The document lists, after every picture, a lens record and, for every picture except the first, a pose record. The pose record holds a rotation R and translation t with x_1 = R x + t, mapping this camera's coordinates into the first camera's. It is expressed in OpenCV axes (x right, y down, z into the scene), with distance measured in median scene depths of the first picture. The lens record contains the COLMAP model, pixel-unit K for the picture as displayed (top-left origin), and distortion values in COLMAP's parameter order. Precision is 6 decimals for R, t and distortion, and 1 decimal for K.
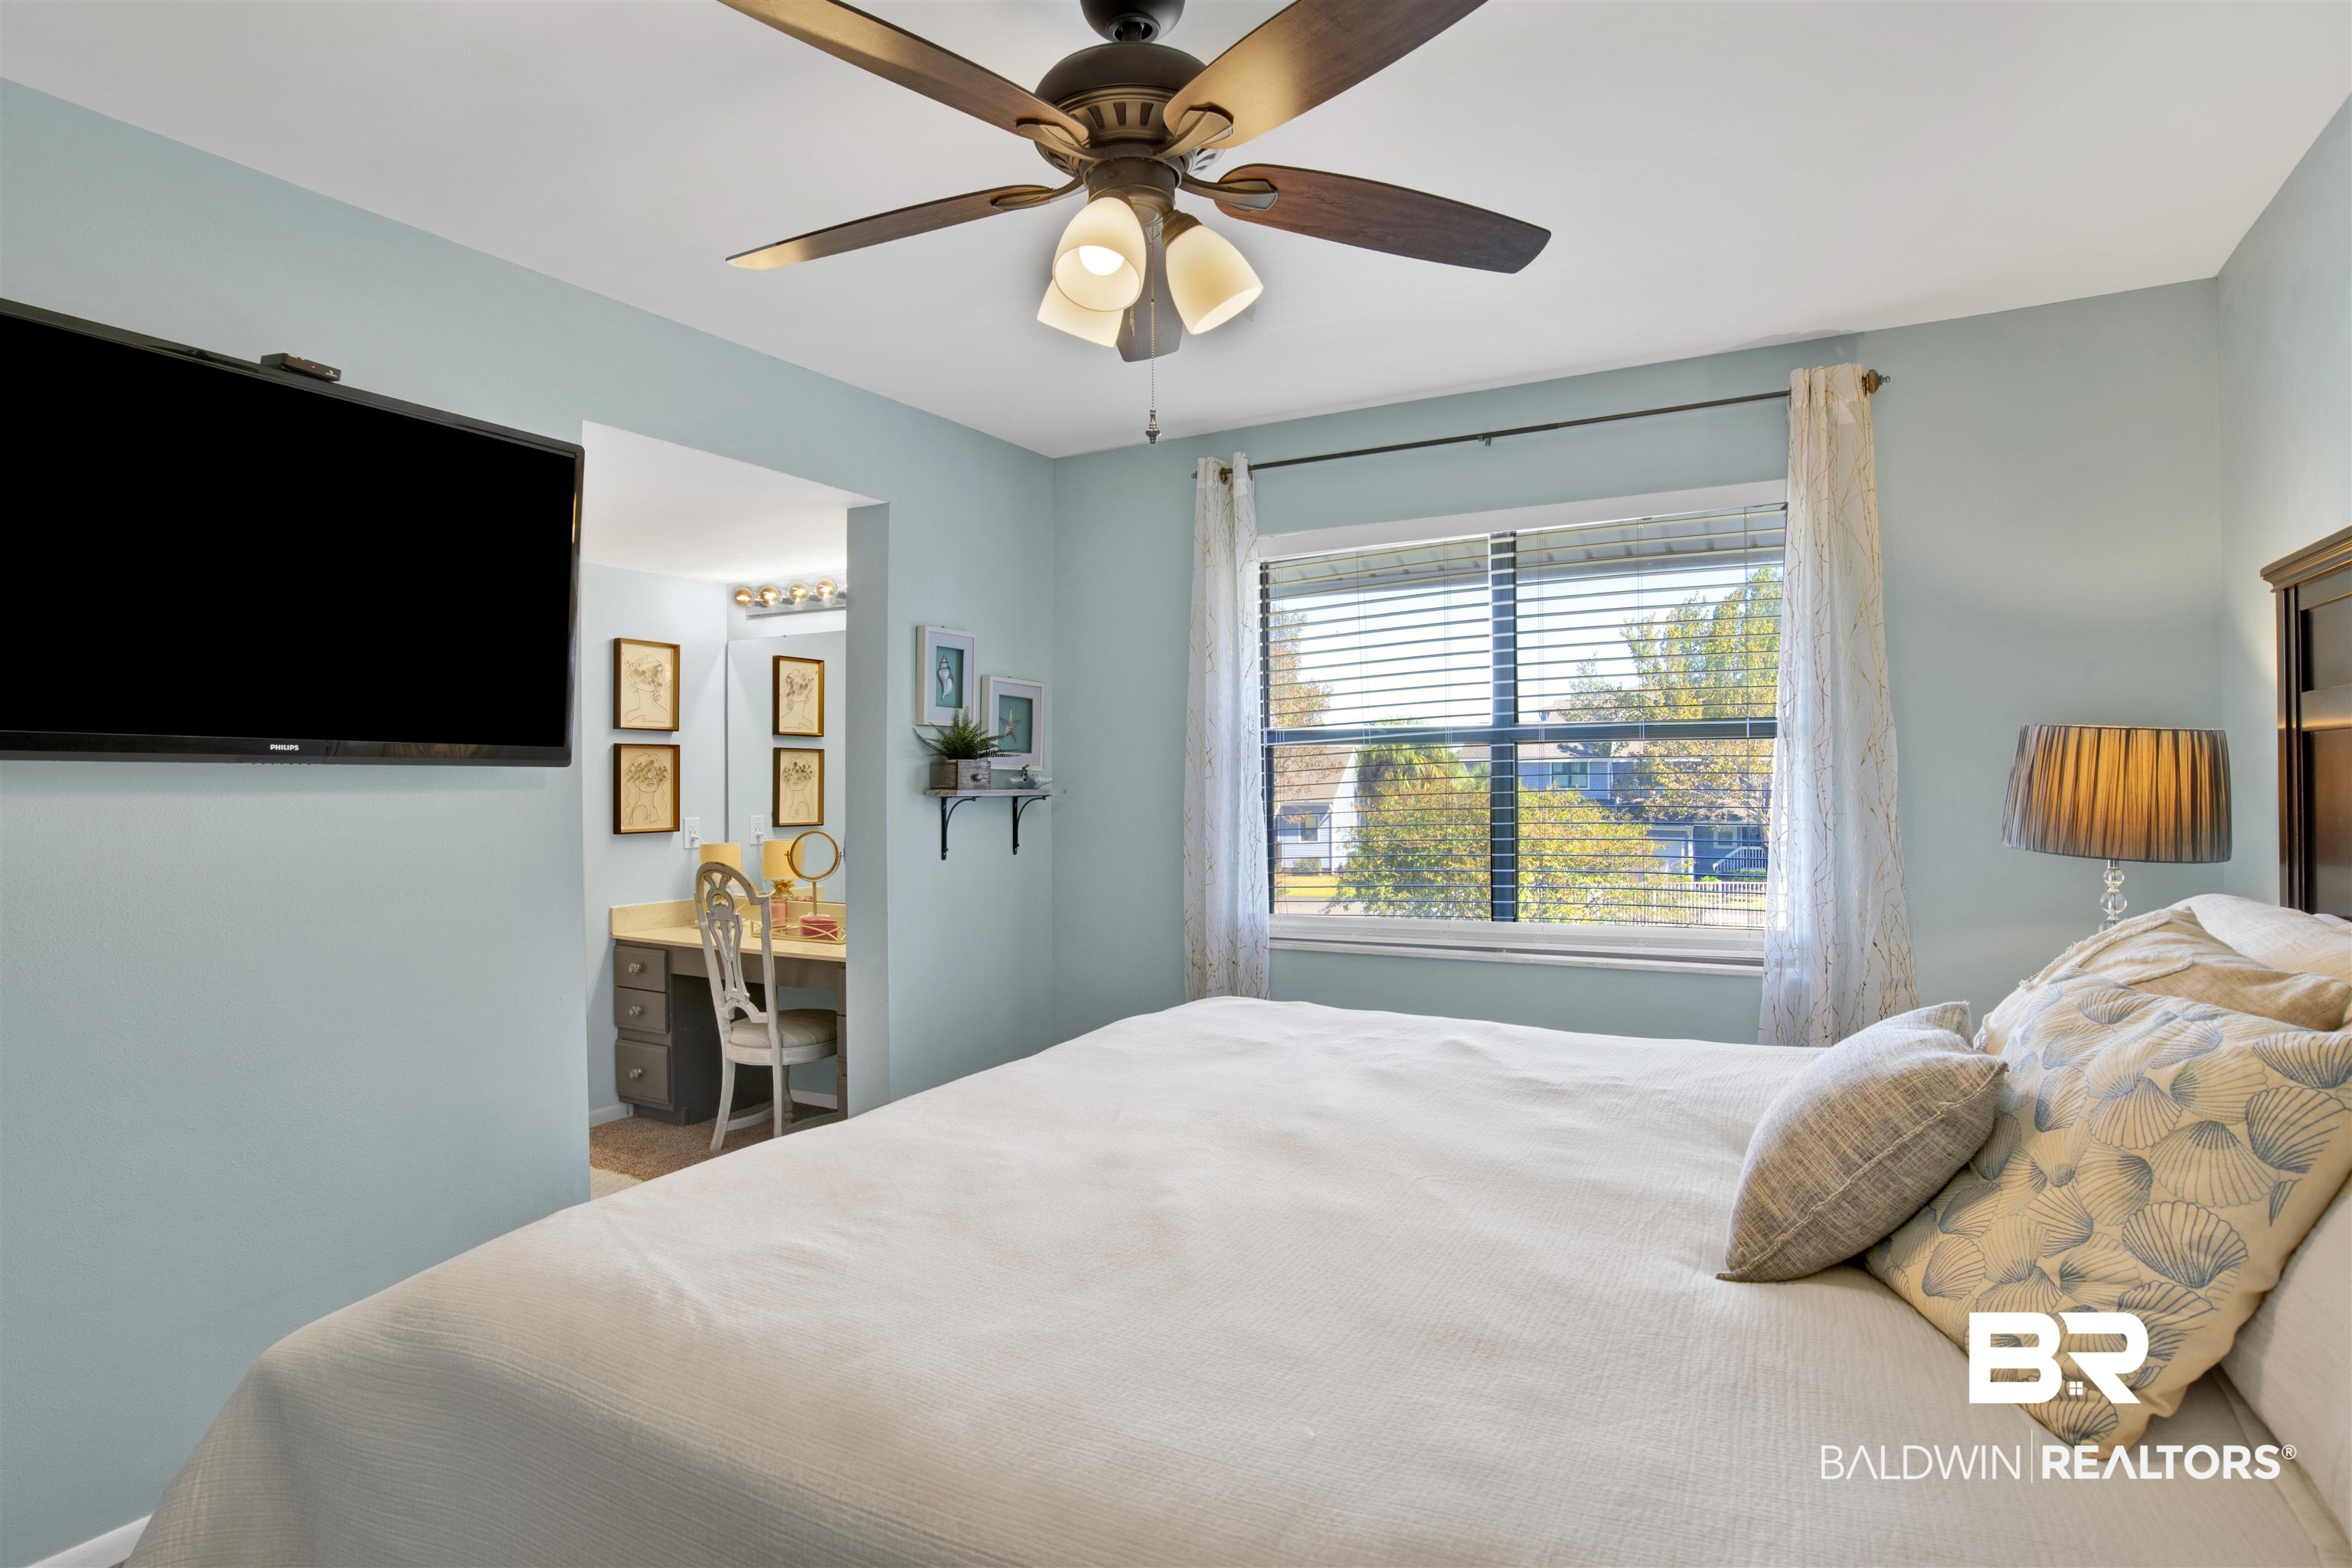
lens RADIAL K [[1291.3, 0, 1186.8], [0, 1291.3, 787.6], [0, 0, 1]] dist [-0.072111, 0.001559]
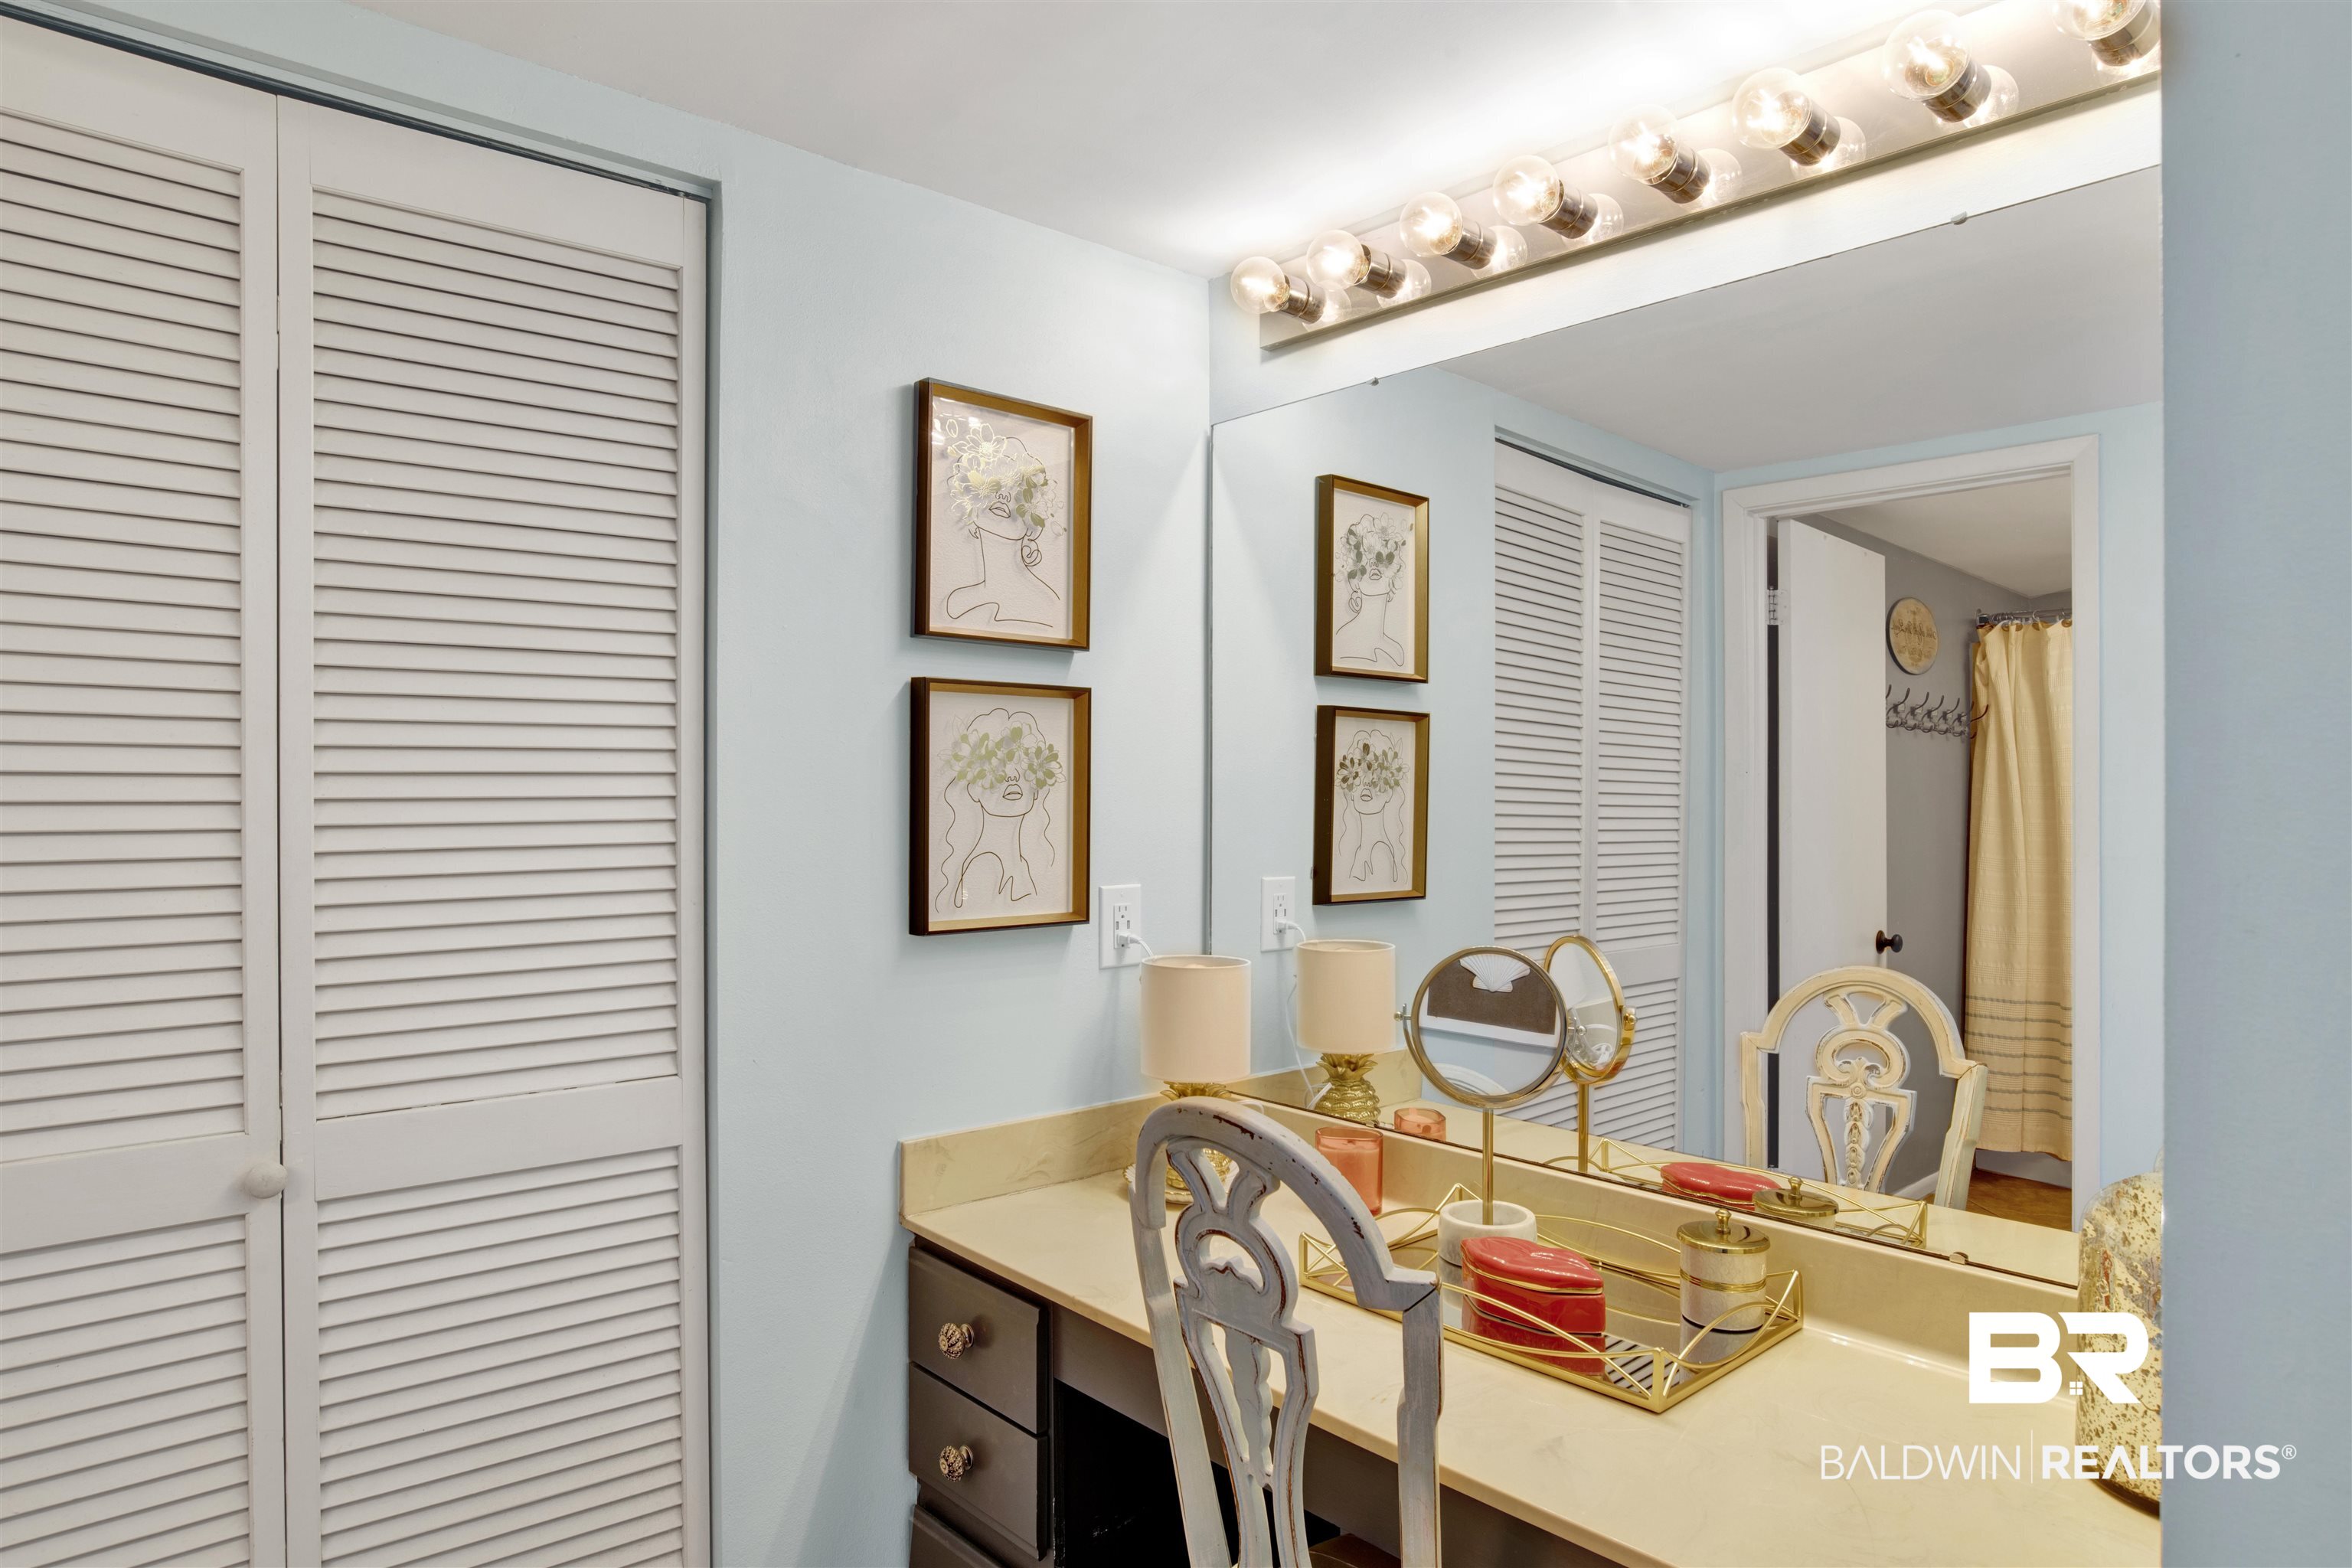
lens RADIAL K [[1338.2, 0, 1176.0], [0, 1338.2, 784.0], [0, 0, 1]] dist [-0.084636, -0.000002]
pose [[0.946552, -0.000604, -0.322550, -0.251235], [-0.005469, 0.999824, -0.017923, 0.000609], [0.322504, 0.018729, 0.946383, 0.647202]]
